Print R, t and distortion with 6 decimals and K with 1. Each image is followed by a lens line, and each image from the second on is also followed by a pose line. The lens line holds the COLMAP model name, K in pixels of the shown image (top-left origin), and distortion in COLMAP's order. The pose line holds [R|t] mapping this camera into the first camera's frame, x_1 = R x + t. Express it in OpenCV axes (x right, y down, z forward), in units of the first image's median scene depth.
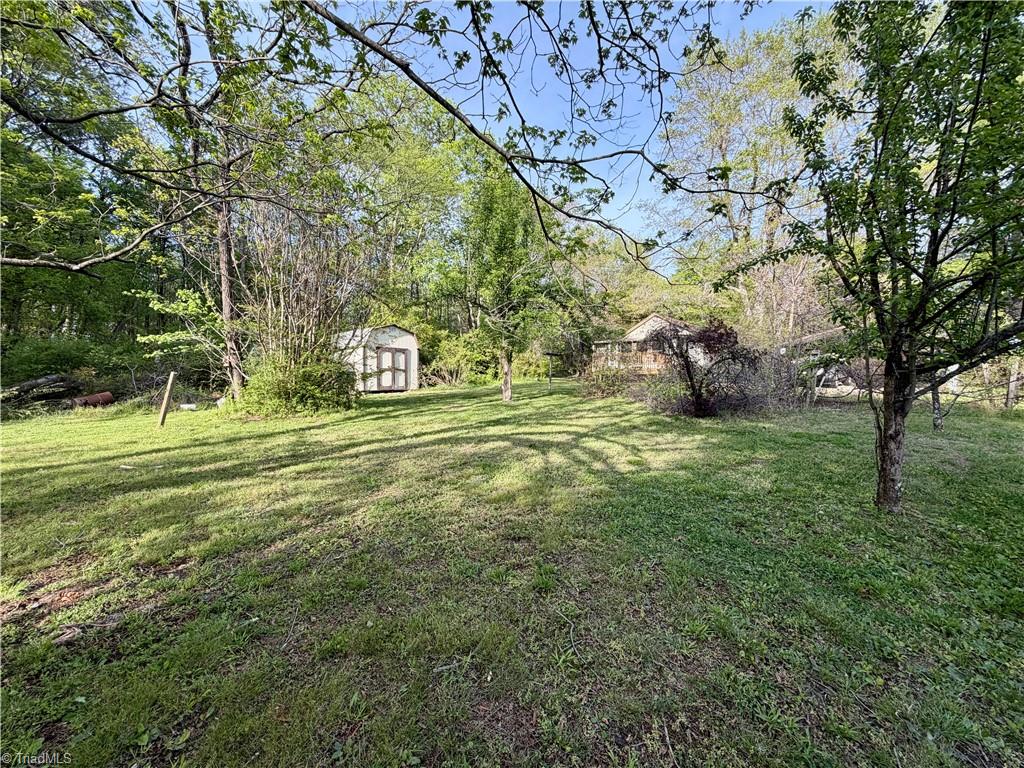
lens RADIAL K [[405.4, 0, 511.5], [0, 405.4, 380.9], [0, 0, 1]] dist [-0.001356, 0.000329]
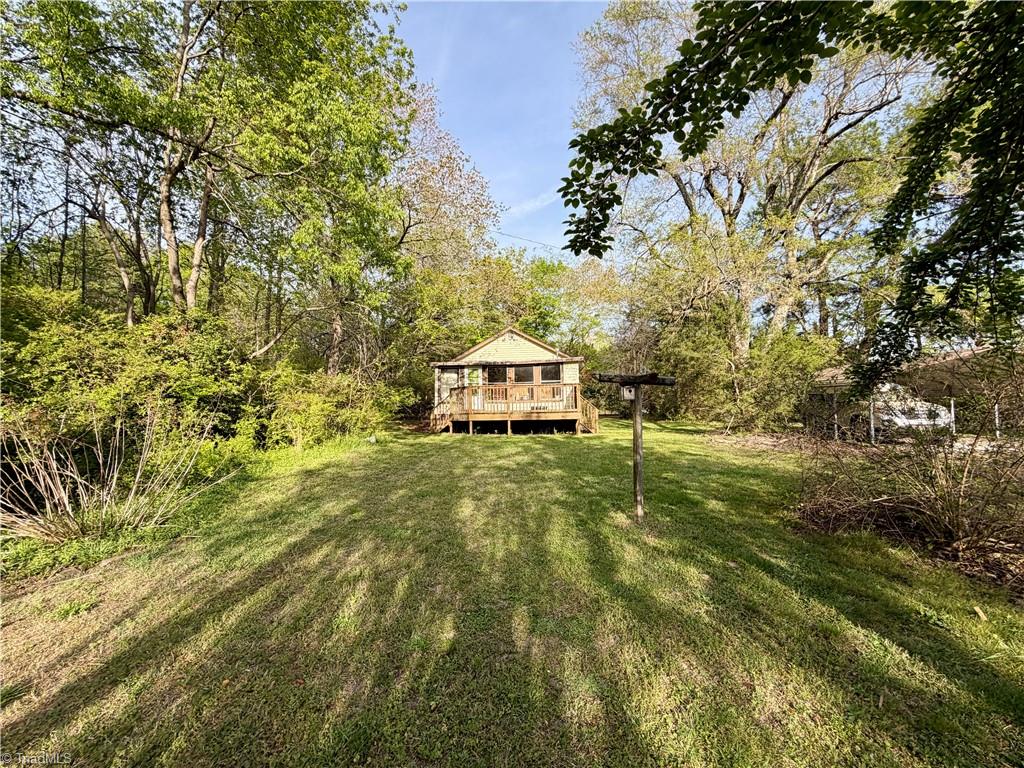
lens RADIAL K [[405.4, 0, 508.4], [0, 405.4, 380.0], [0, 0, 1]] dist [-0.001356, 0.000329]
pose [[0.791295, 0.028898, 0.610751, -0.108748], [0.018214, 0.997325, -0.070787, -0.042358], [-0.611163, 0.067138, 0.788652, 0.719476]]
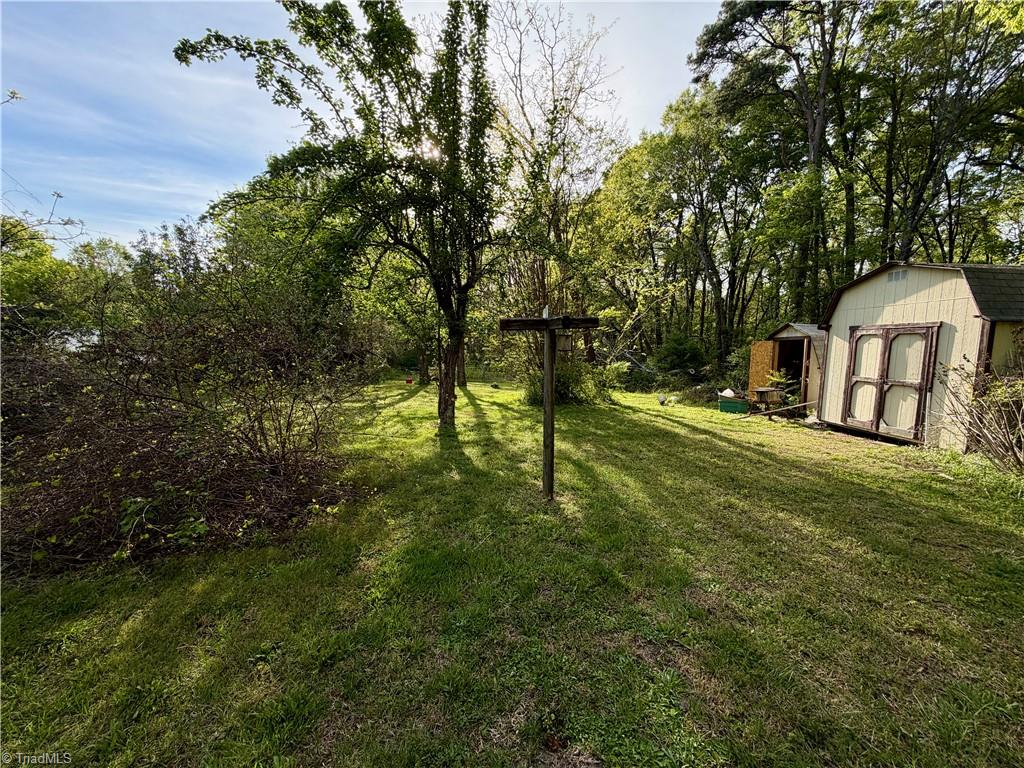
lens RADIAL K [[405.4, 0, 511.3], [0, 405.4, 387.9], [0, 0, 1]] dist [-0.001356, 0.000329]
pose [[-0.721462, 0.049765, -0.690664, 0.209787], [-0.025121, 0.994877, 0.097926, -0.047500], [0.691999, 0.088000, -0.716515, 0.954888]]
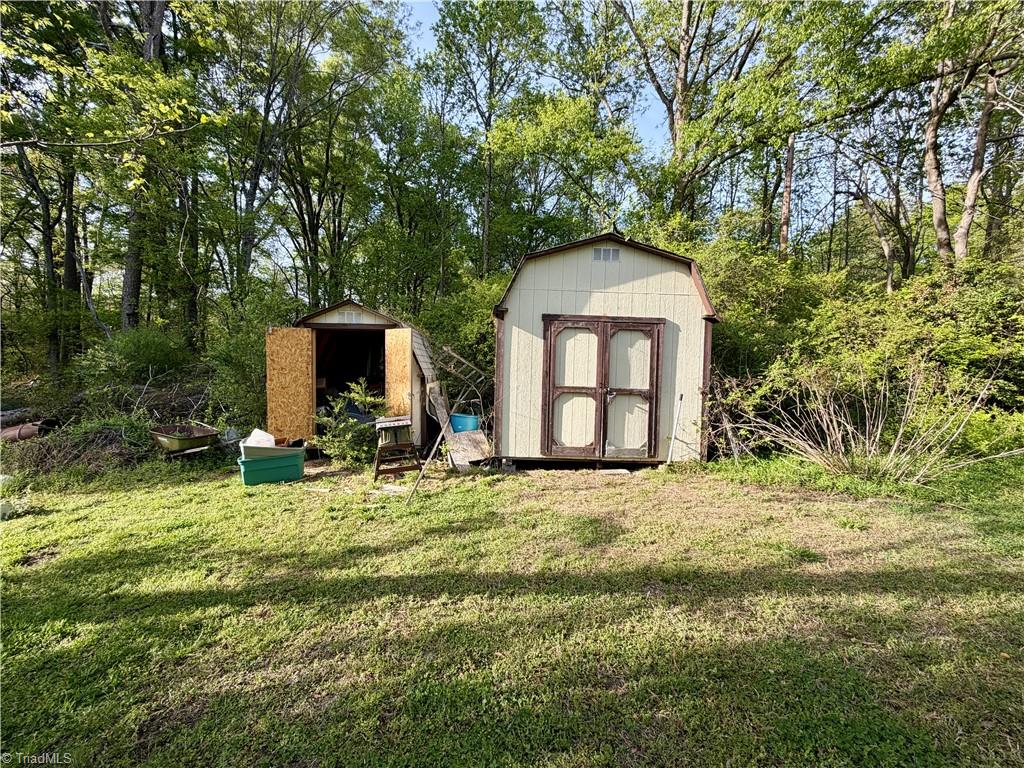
lens RADIAL K [[405.4, 0, 512.3], [0, 405.4, 385.8], [0, 0, 1]] dist [-0.001356, 0.000329]
pose [[0.671020, 0.046290, -0.739993, -0.110800], [-0.032306, 0.998927, 0.033193, -0.036938], [0.740735, 0.001632, 0.671795, 0.699089]]
